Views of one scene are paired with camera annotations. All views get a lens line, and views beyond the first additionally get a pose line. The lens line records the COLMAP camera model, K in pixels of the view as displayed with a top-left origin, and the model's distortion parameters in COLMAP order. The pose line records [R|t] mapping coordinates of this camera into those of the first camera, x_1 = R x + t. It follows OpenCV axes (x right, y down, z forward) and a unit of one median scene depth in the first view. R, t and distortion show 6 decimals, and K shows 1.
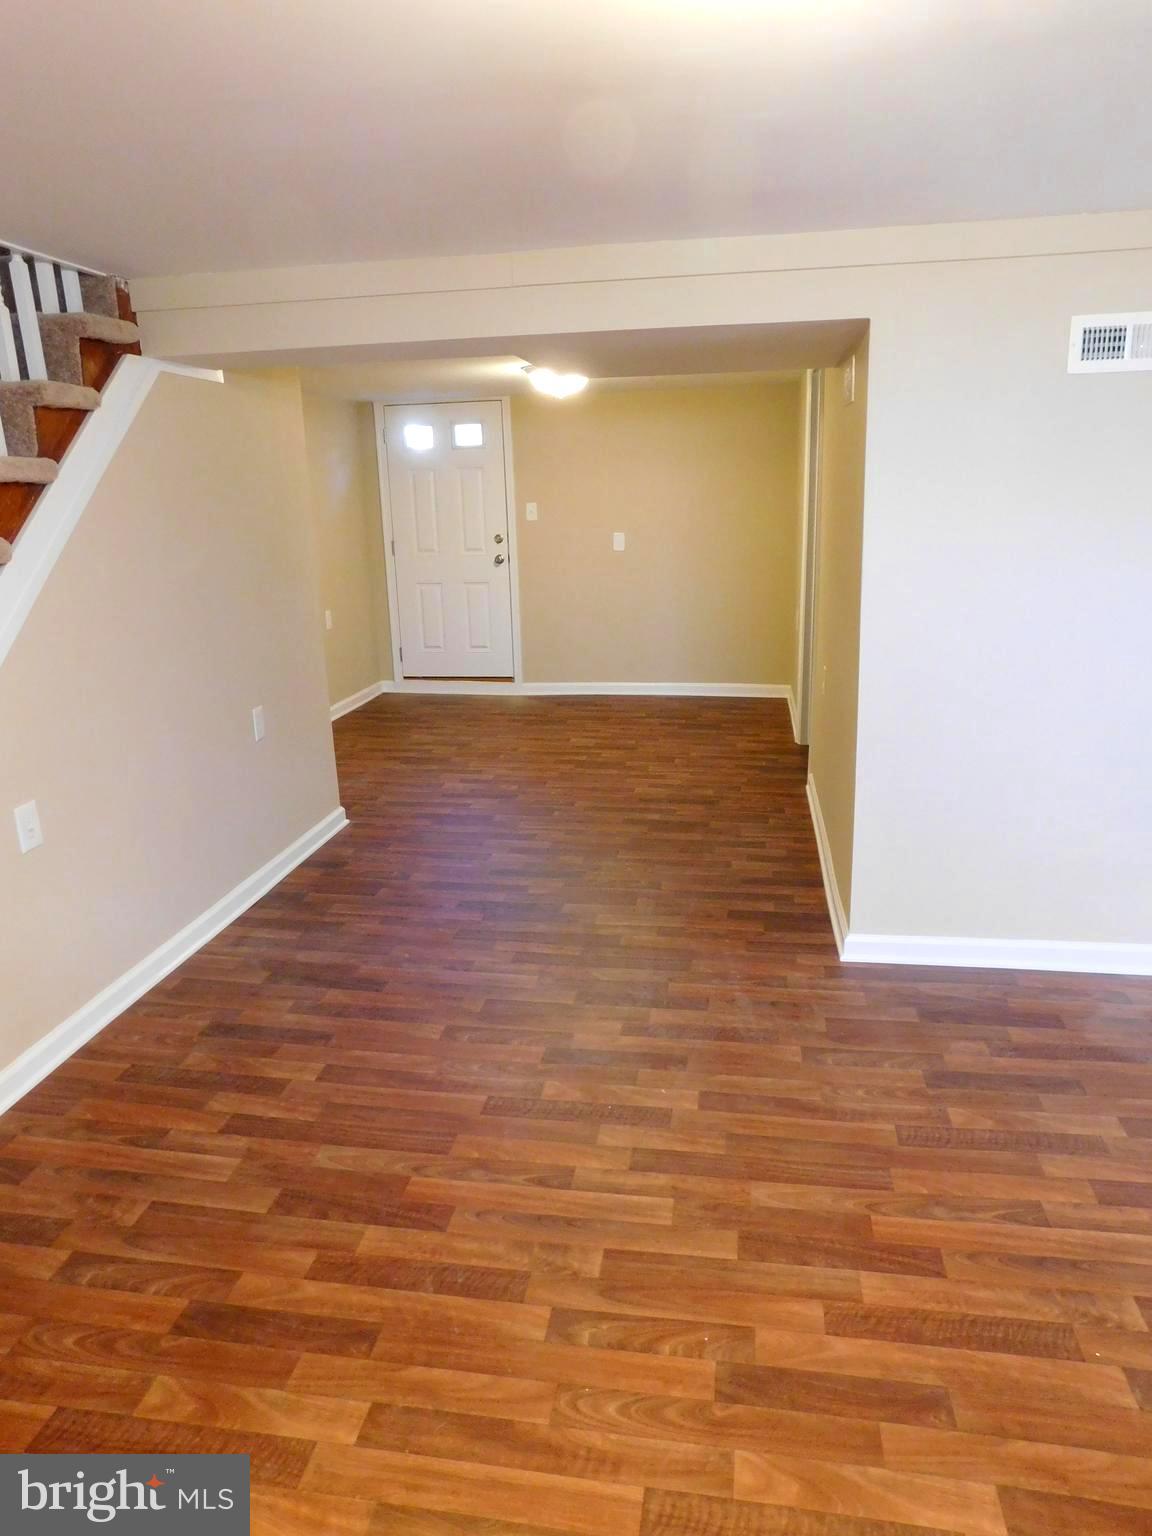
lens RADIAL K [[998.8, 0, 577.9], [0, 998.8, 770.1], [0, 0, 1]] dist [-0.052791, 0.042829]
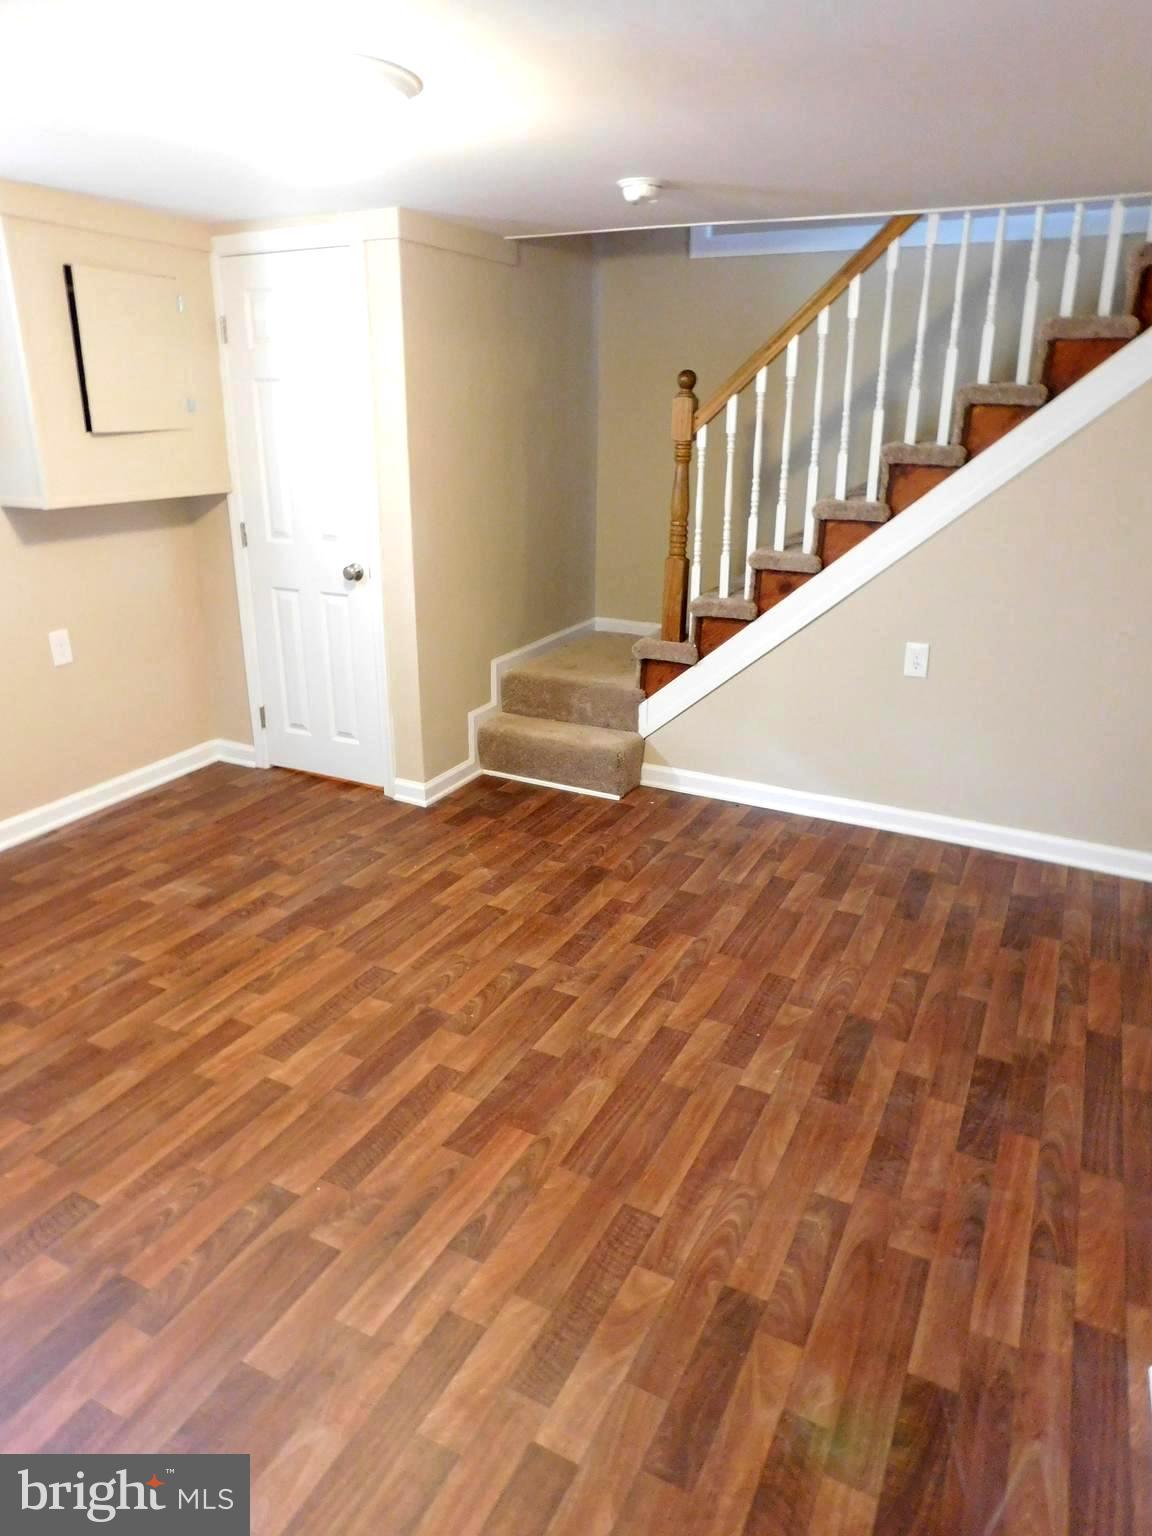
lens RADIAL K [[998.8, 0, 561.8], [0, 998.8, 751.5], [0, 0, 1]] dist [-0.052791, 0.042829]
pose [[-0.299968, 0.327052, -0.896134, 1.164631], [-0.265007, 0.873849, 0.407627, -0.354191], [0.916401, 0.359757, -0.175456, 1.137338]]
